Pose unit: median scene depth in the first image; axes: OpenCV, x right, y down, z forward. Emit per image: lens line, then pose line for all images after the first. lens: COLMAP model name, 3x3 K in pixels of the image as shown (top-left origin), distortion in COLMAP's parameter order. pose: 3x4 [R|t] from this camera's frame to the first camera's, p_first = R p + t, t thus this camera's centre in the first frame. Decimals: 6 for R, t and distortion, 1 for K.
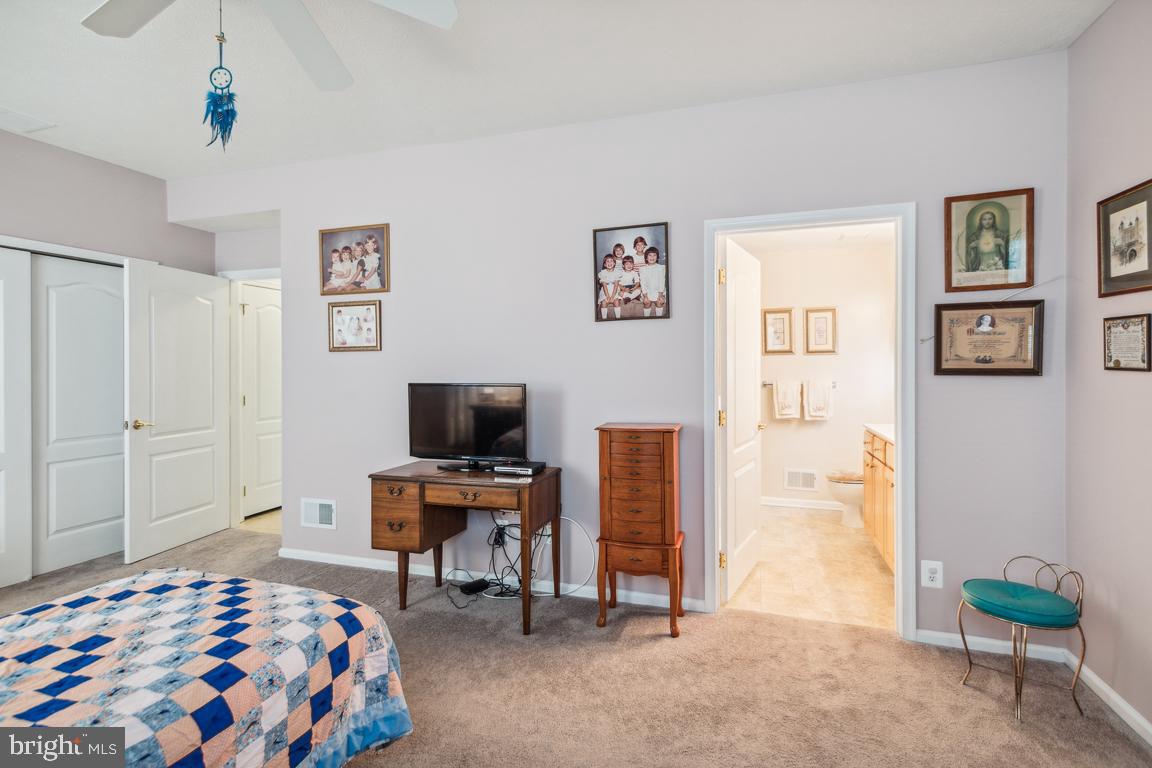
lens RADIAL K [[554.9, 0, 576.3], [0, 554.9, 368.6], [0, 0, 1]] dist [0.025474, -0.012537]
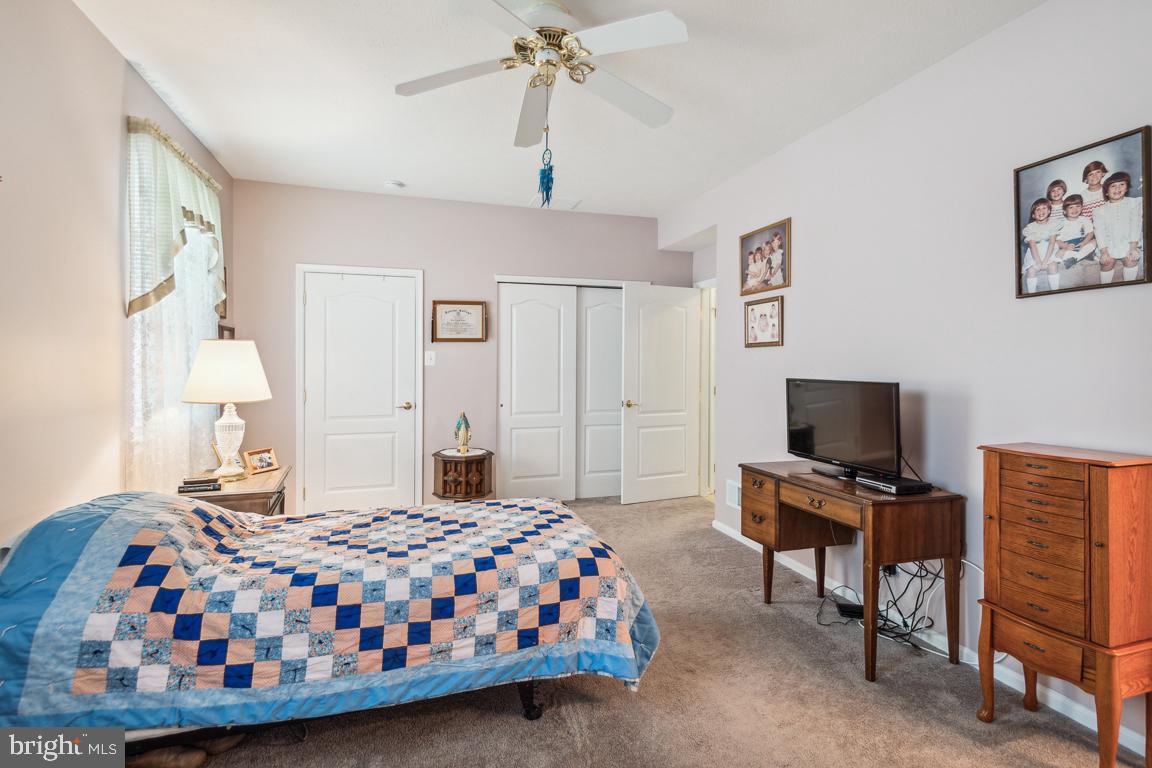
lens RADIAL K [[559.8, 0, 575.2], [0, 559.8, 362.3], [0, 0, 1]] dist [0.016288, -0.006594]
pose [[0.579909, 0.003212, -0.814675, 0.297397], [-0.006426, 0.999979, -0.000631, 0.000995], [0.814656, 0.005602, 0.579917, 0.124325]]
